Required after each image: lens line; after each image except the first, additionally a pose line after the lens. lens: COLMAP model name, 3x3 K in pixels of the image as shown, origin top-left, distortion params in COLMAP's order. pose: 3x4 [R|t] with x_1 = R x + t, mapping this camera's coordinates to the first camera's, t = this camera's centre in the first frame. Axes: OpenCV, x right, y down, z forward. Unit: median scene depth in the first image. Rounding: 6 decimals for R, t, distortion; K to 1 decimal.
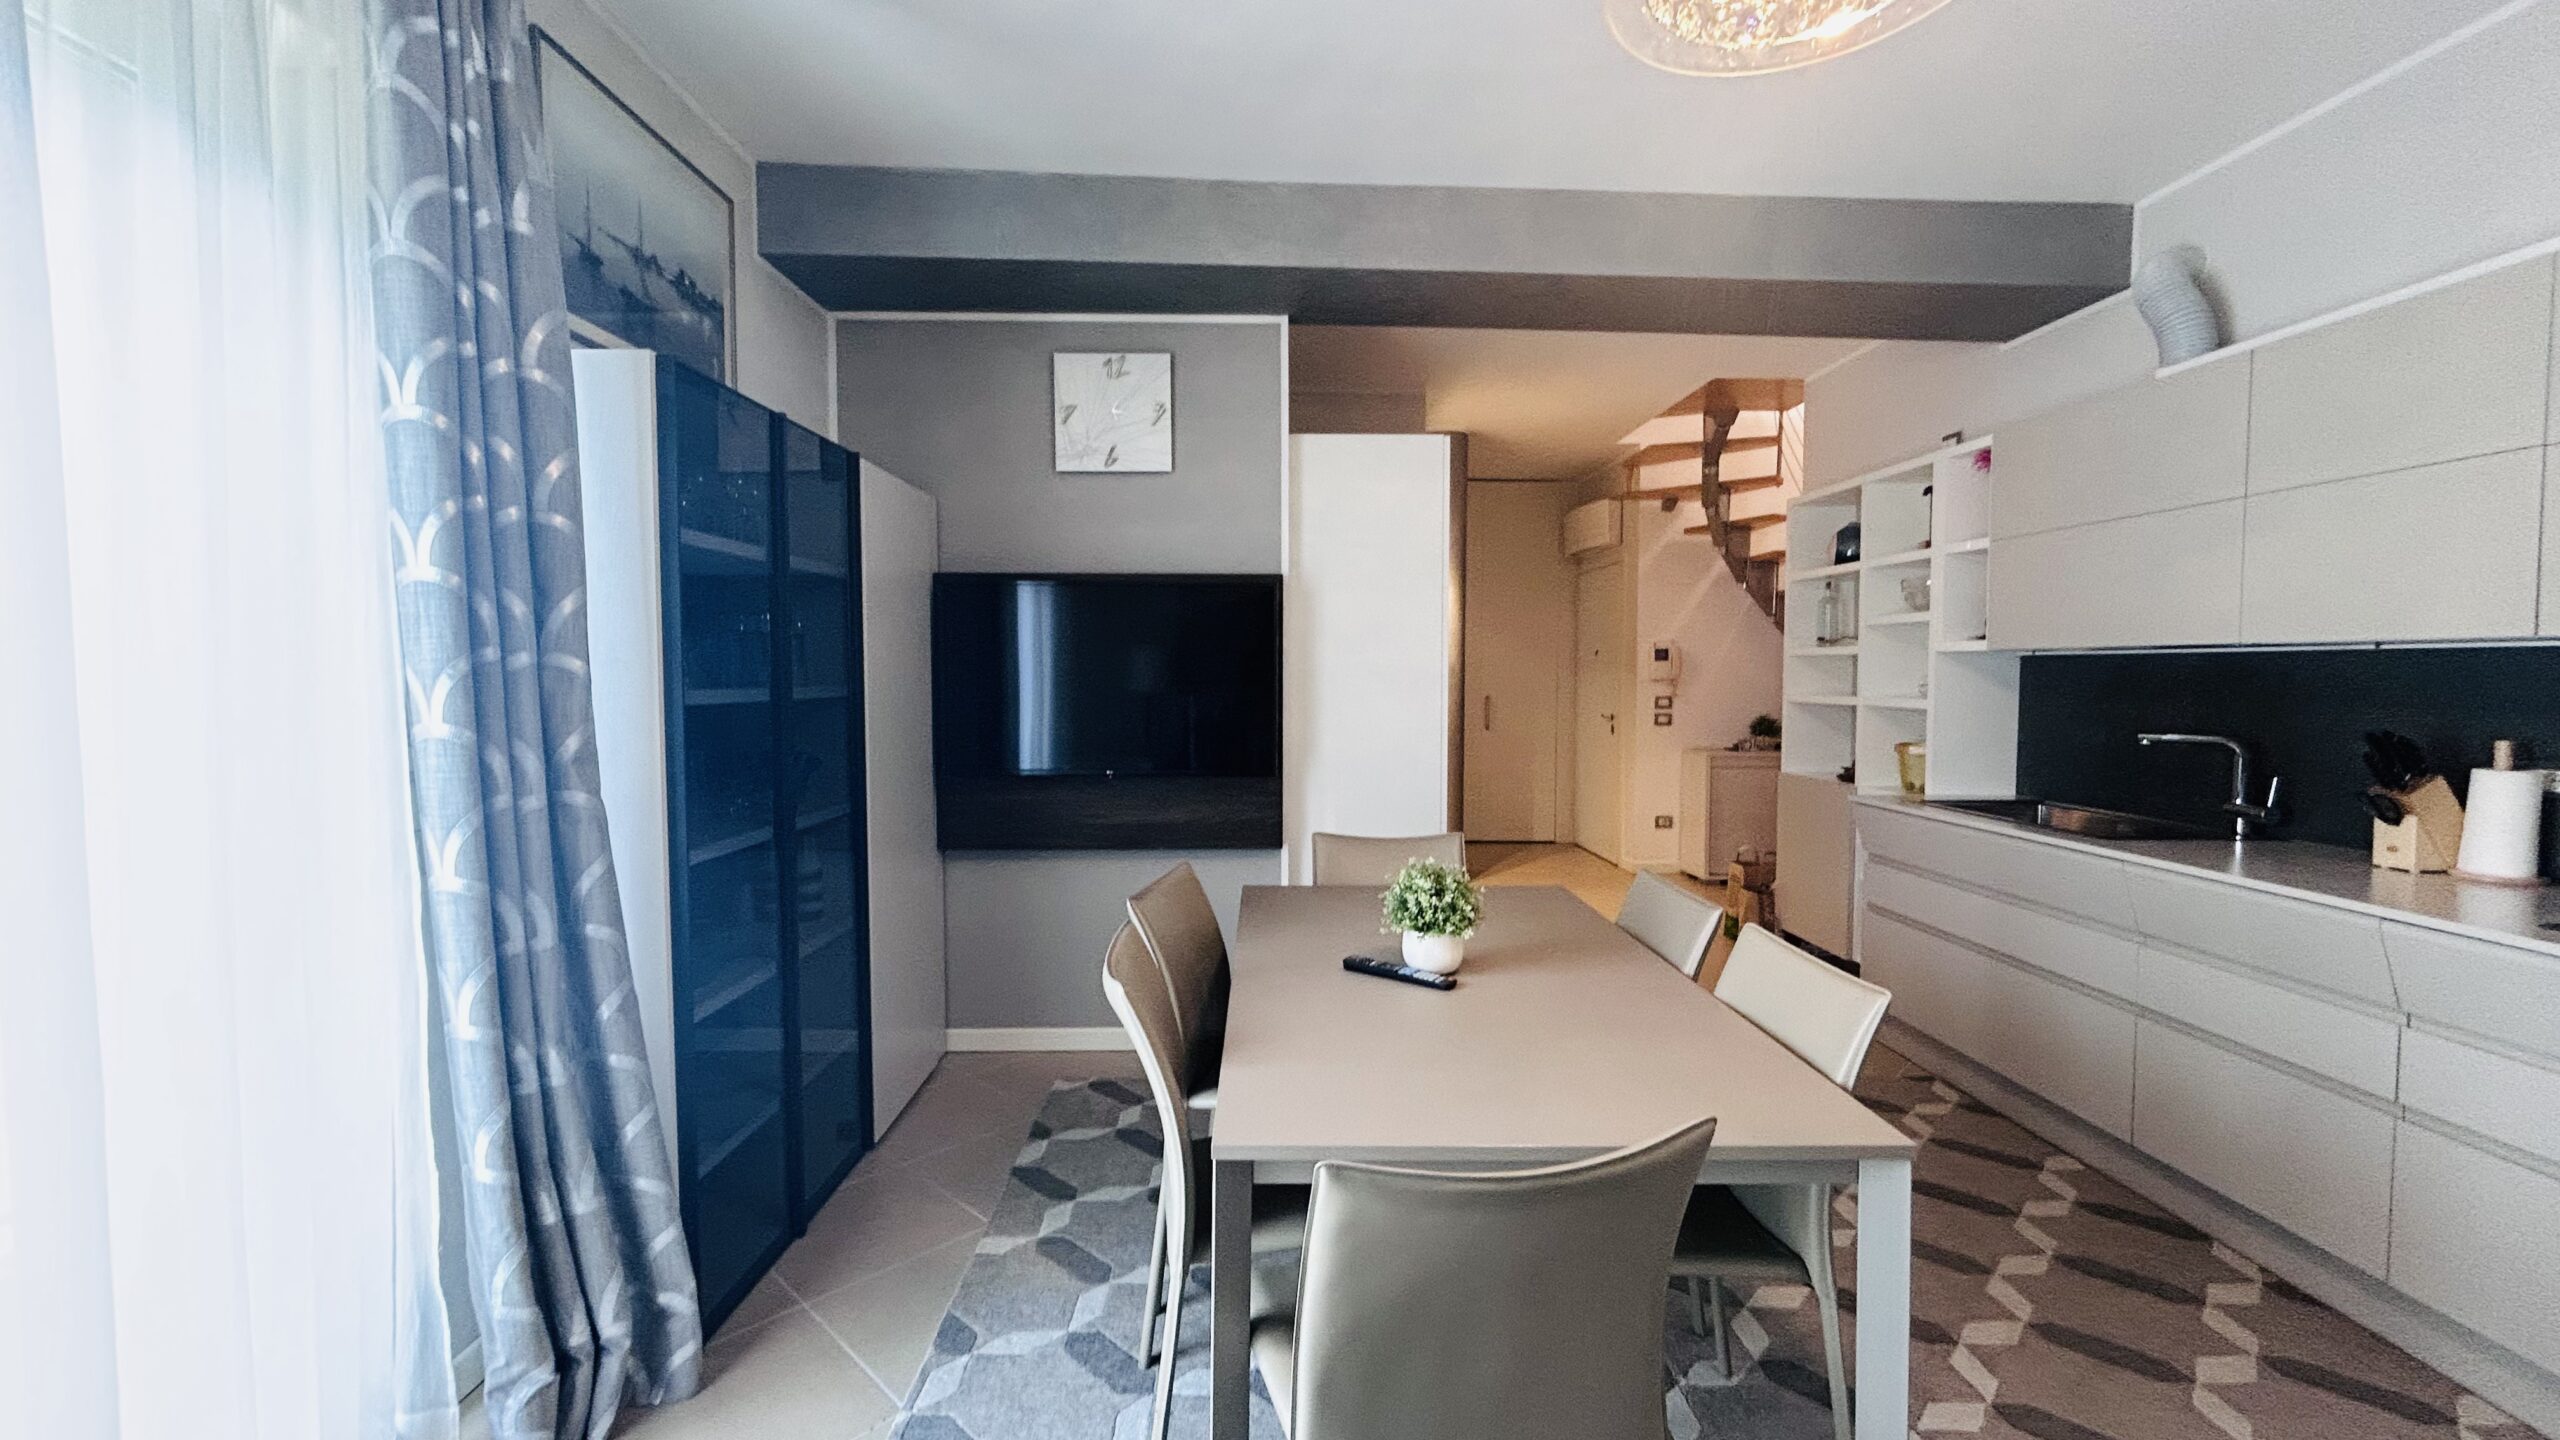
lens RADIAL K [[1046.5, 0, 1276.2], [0, 1046.5, 715.6], [0, 0, 1]] dist [-0.009259, 0.000473]
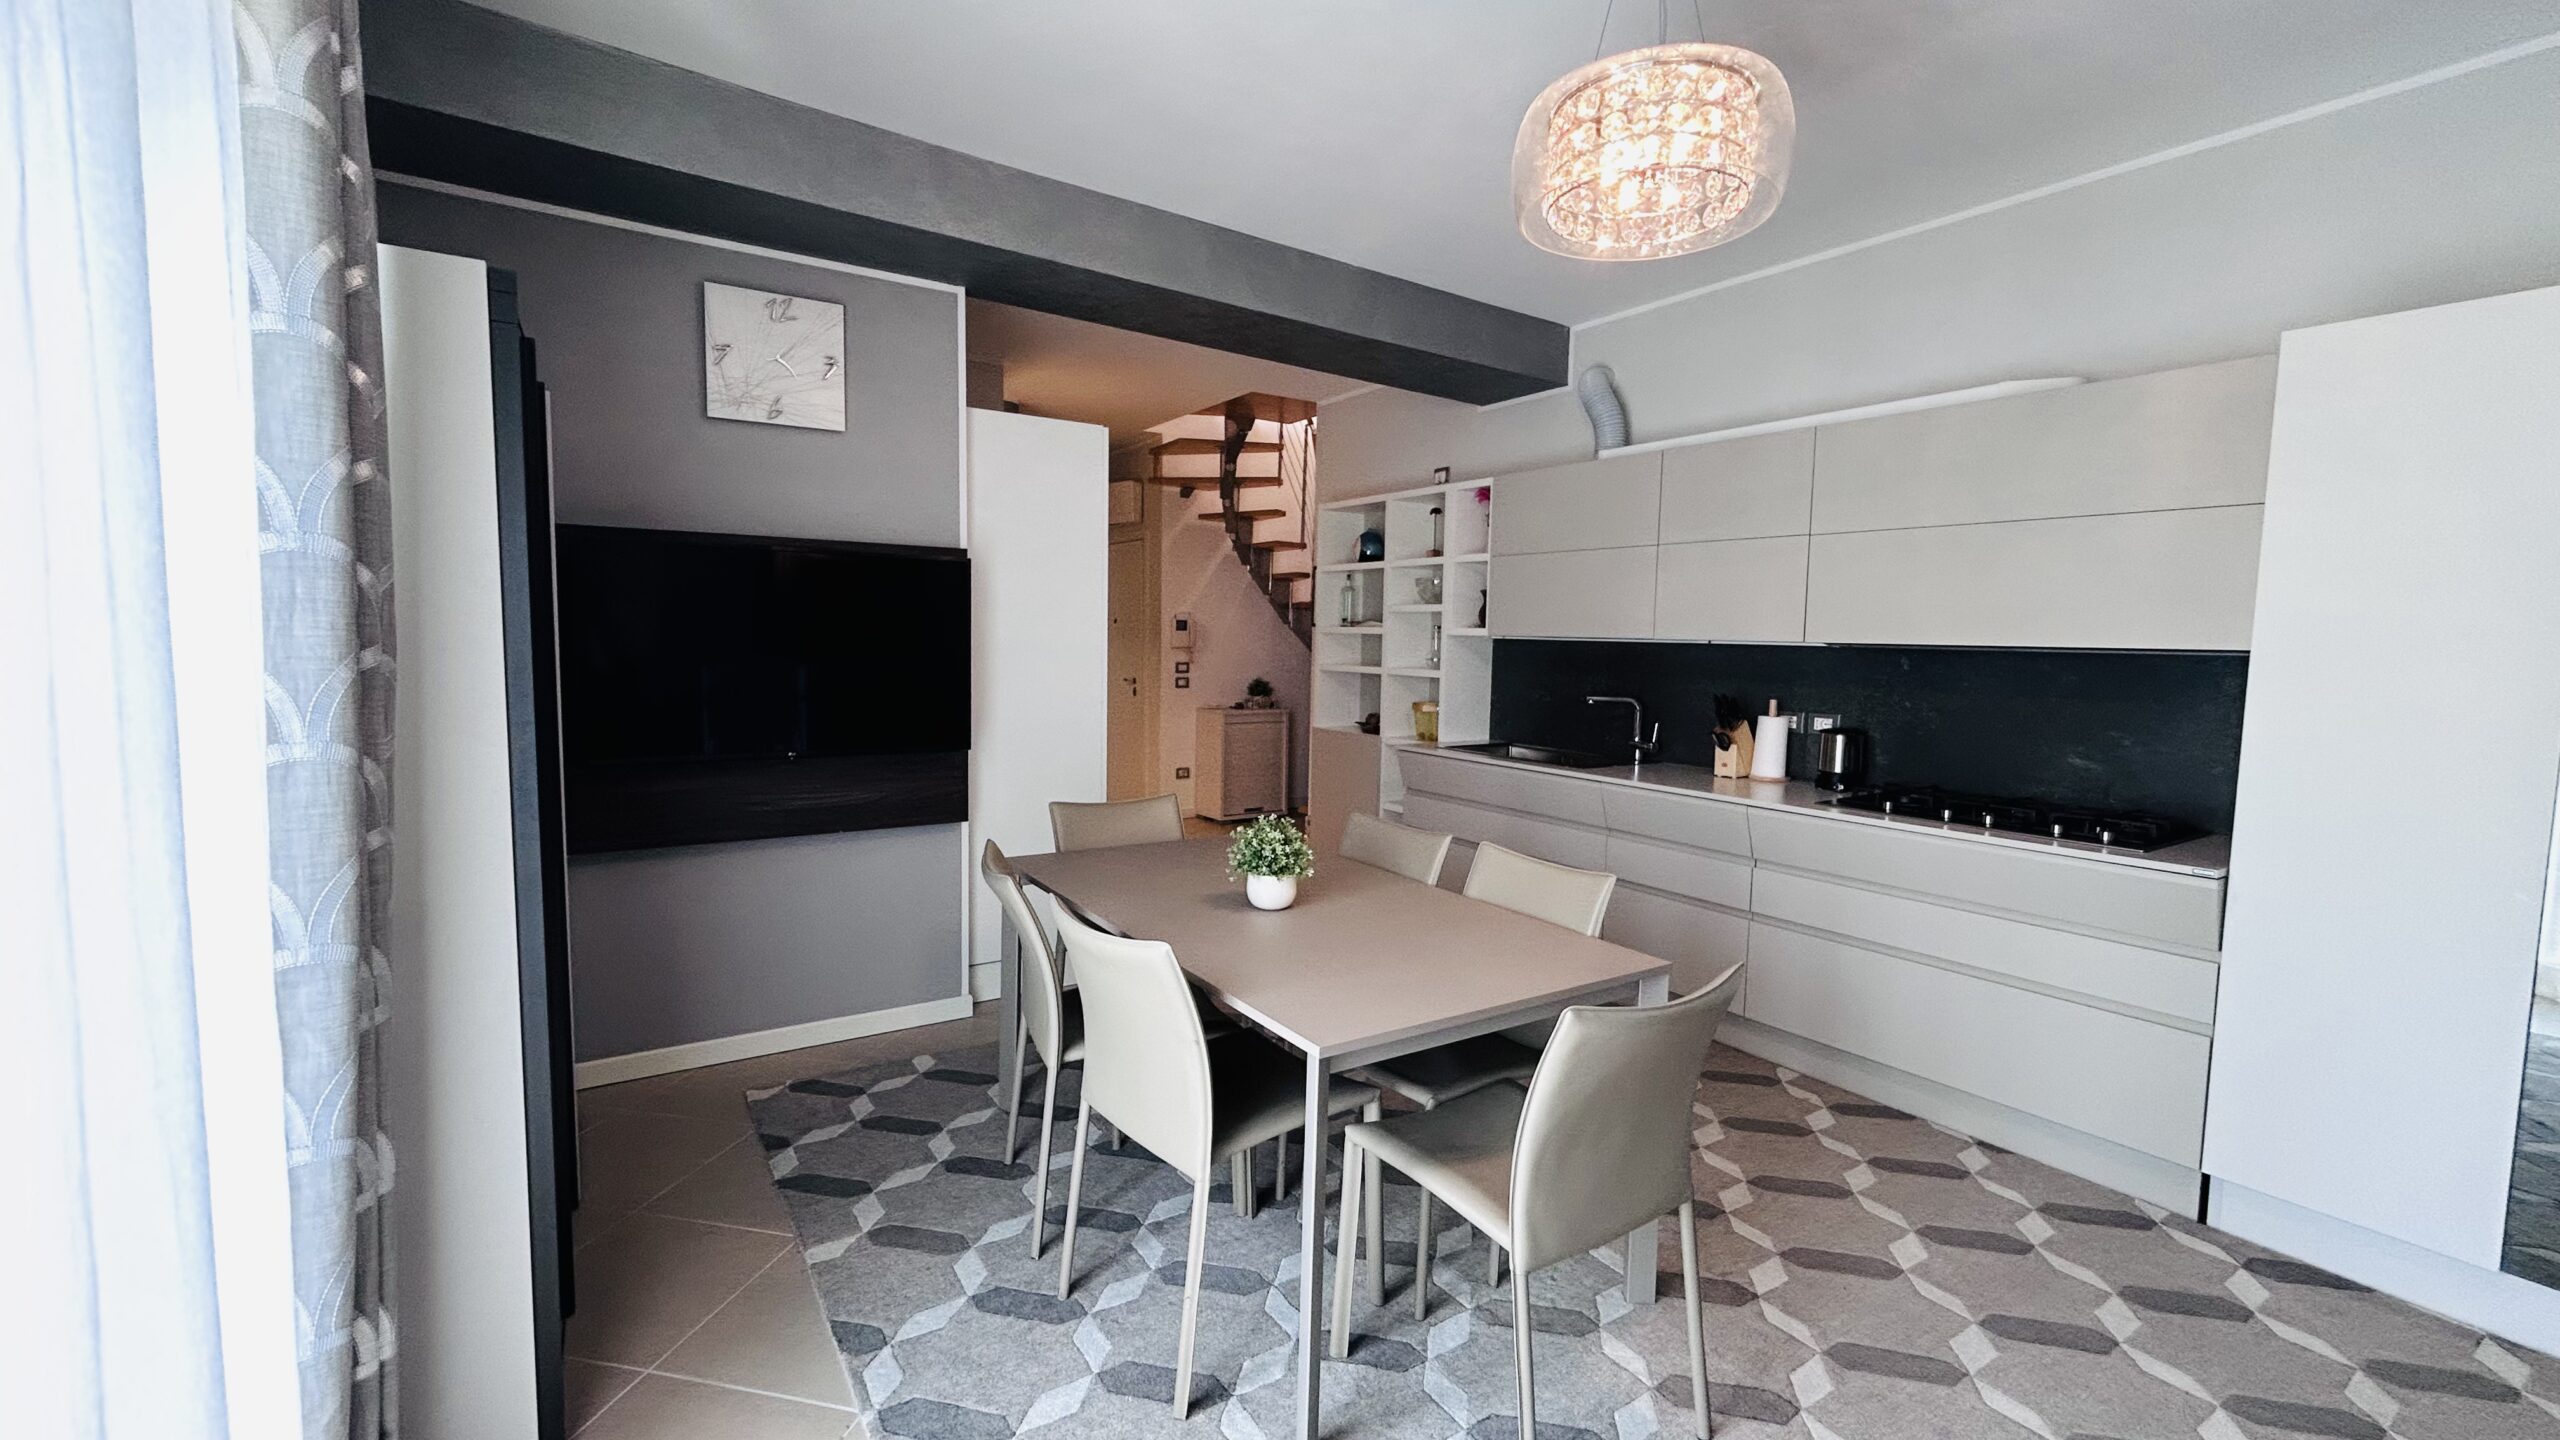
lens RADIAL K [[1046.5, 0, 1277.0], [0, 1046.5, 720.5], [0, 0, 1]] dist [-0.009259, 0.000473]
pose [[0.837364, -0.030424, 0.545798, -0.297427], [0.004431, 0.998795, 0.048876, -0.018788], [-0.546628, -0.038508, 0.836490, -0.008718]]
